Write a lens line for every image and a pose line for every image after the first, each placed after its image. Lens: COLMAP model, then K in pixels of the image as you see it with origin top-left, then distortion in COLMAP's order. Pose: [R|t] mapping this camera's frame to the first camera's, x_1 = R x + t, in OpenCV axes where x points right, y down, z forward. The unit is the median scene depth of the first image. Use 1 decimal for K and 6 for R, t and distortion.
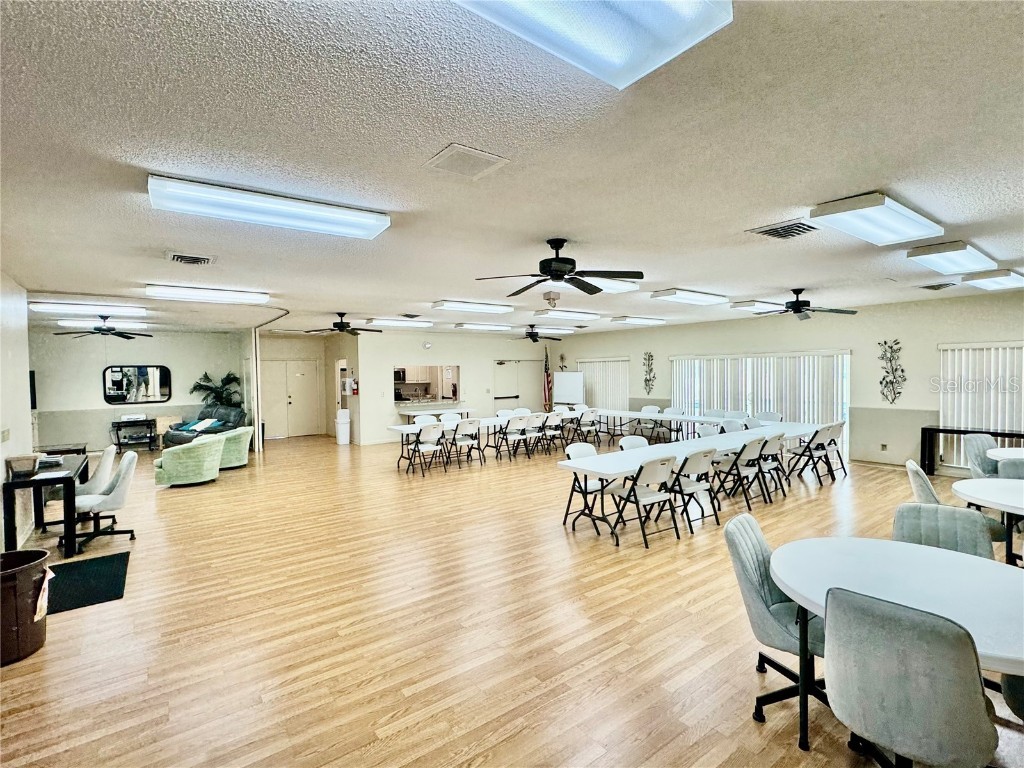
lens RADIAL K [[484.7, 0, 508.7], [0, 484.7, 389.1], [0, 0, 1]] dist [0.004982, 0.000659]
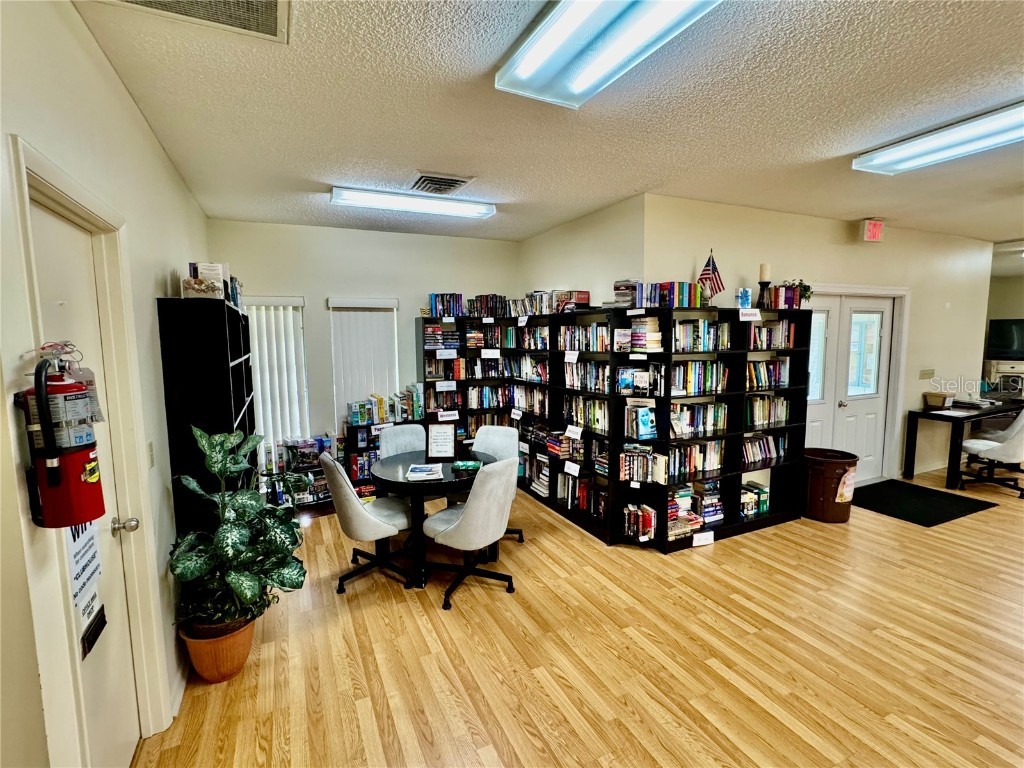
lens RADIAL K [[484.7, 0, 508.7], [0, 484.7, 381.2], [0, 0, 1]] dist [0.004982, 0.000659]
pose [[-0.194618, 0.116962, -0.973881, 0.308432], [-0.028787, 0.991756, 0.124862, -0.006388], [0.980457, 0.052336, -0.189647, 0.191363]]
